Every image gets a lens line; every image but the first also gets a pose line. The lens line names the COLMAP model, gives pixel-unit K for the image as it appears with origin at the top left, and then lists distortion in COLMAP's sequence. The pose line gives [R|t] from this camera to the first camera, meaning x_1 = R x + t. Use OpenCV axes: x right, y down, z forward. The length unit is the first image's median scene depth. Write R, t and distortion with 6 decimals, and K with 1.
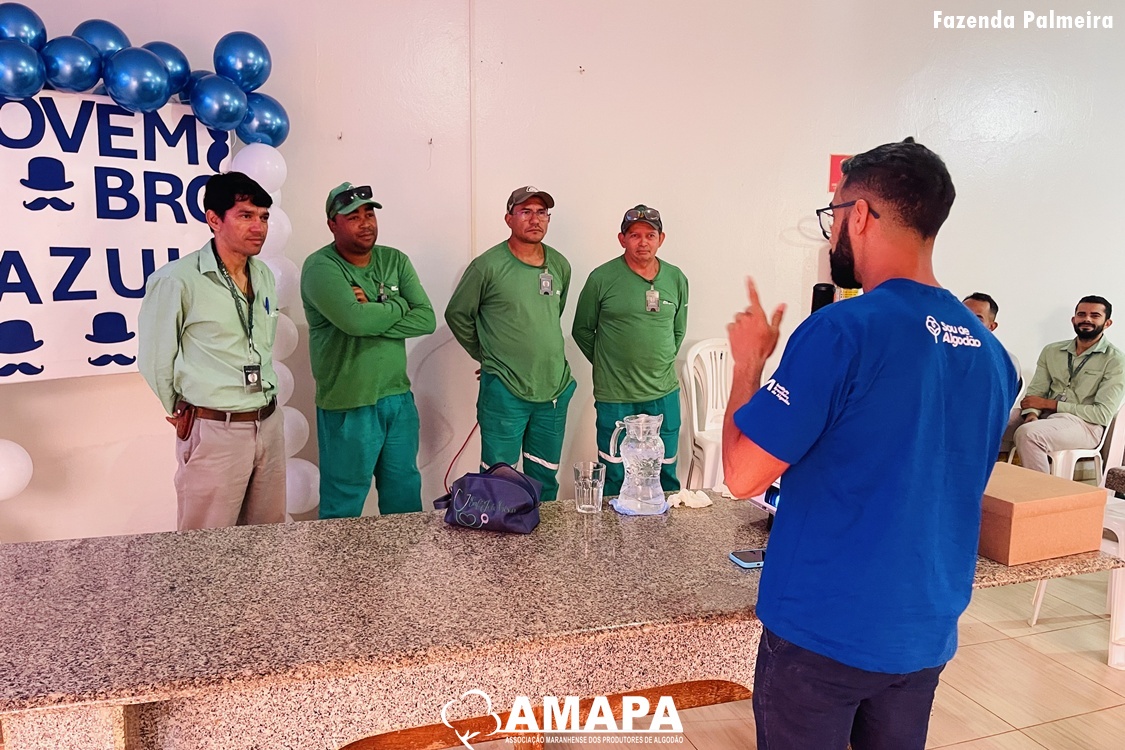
lens RADIAL K [[874.6, 0, 561.8], [0, 874.6, 374.3], [0, 0, 1]] dist [0.026815, -0.009159]
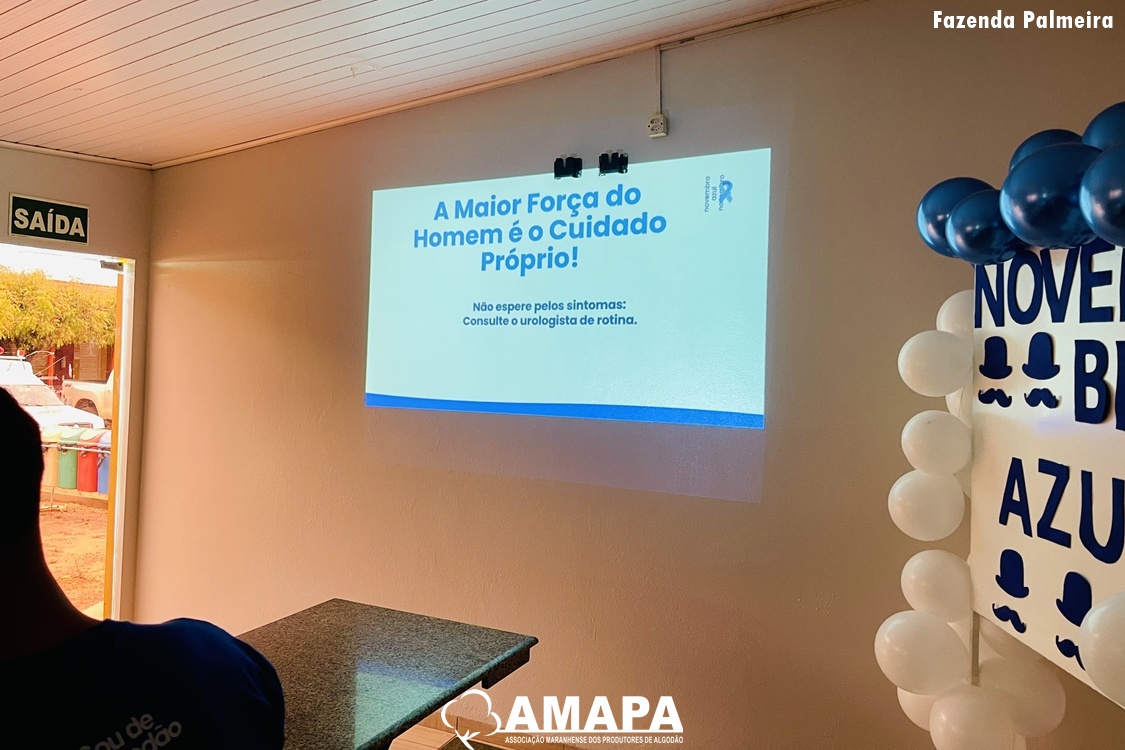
lens RADIAL K [[874.6, 0, 557.5], [0, 874.6, 352.5], [0, 0, 1]] dist [0.026815, -0.009159]
pose [[-0.690320, -0.038678, -0.722470, 0.181279], [-0.147525, 0.985116, 0.088221, -0.225216], [0.708304, 0.167483, -0.685751, 1.157454]]
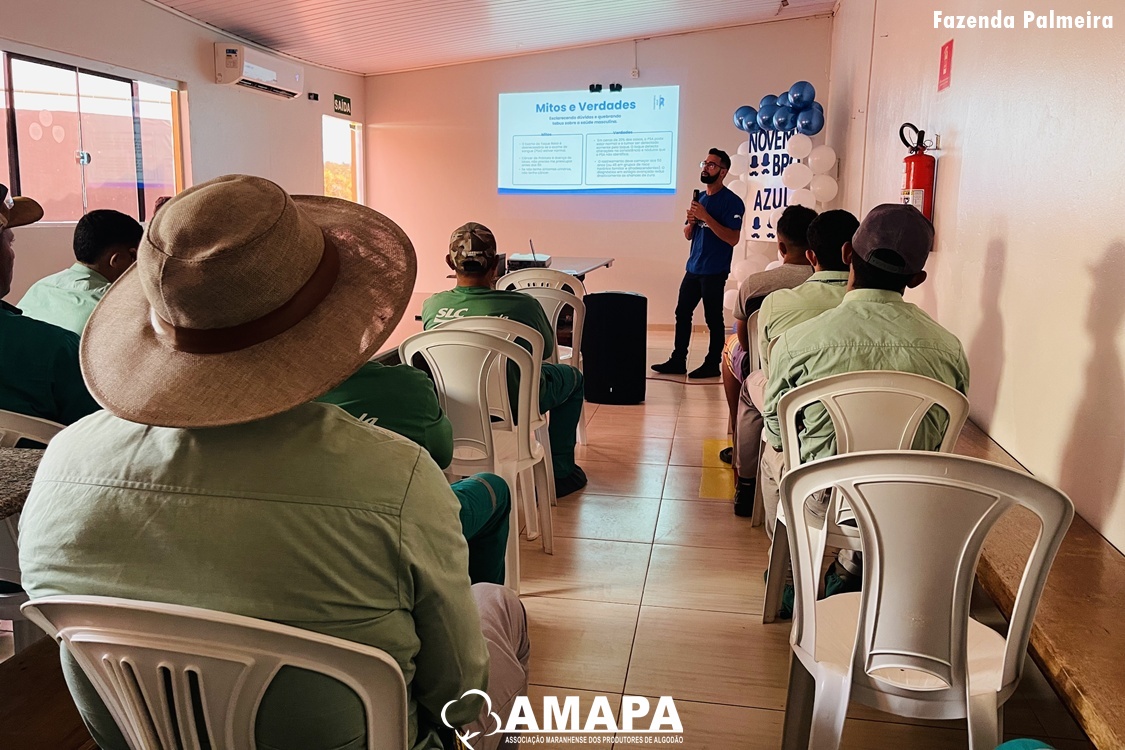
lens RADIAL K [[874.6, 0, 556.6], [0, 874.6, 367.7], [0, 0, 1]] dist [0.026815, -0.009159]
pose [[-0.494030, 0.128198, -0.859942, 1.913252], [-0.151776, 0.961167, 0.230483, -0.135286], [0.856095, 0.244384, -0.455388, 1.716417]]
